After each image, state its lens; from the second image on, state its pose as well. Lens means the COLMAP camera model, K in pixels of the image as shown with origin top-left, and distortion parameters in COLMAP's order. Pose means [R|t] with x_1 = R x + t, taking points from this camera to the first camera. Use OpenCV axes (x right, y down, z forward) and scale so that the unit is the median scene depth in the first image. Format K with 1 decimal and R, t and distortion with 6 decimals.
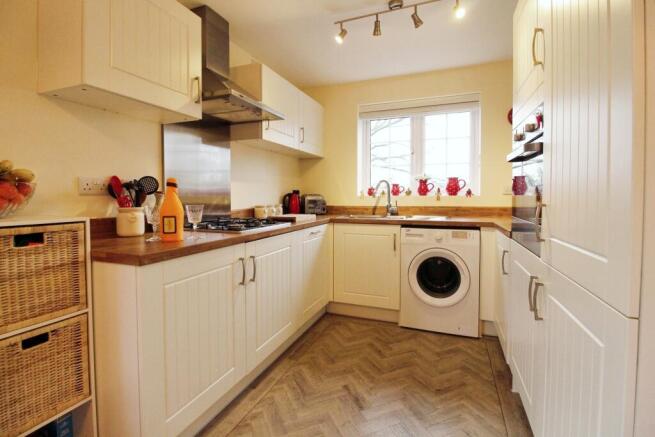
lens RADIAL K [[306.4, 0, 332.2], [0, 306.4, 214.9], [0, 0, 1]] dist [-0.003121, -0.001189]
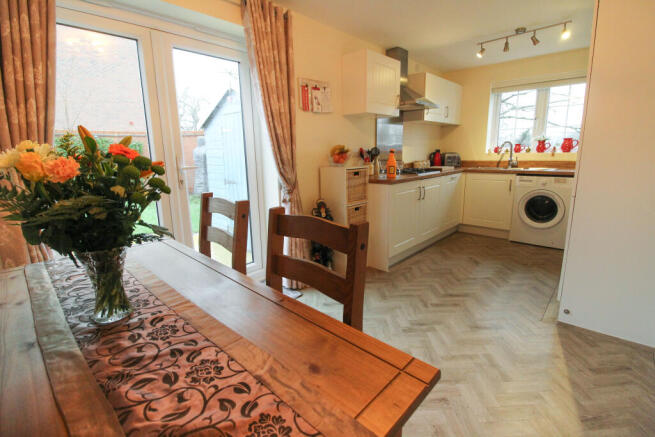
lens RADIAL K [[306.4, 0, 332.2], [0, 306.4, 214.9], [0, 0, 1]] dist [-0.003121, -0.001189]
pose [[0.928309, 0.059825, -0.366966, -0.040655], [-0.005073, 0.988917, 0.148386, 0.013266], [0.371775, -0.135886, 0.918323, -0.639499]]
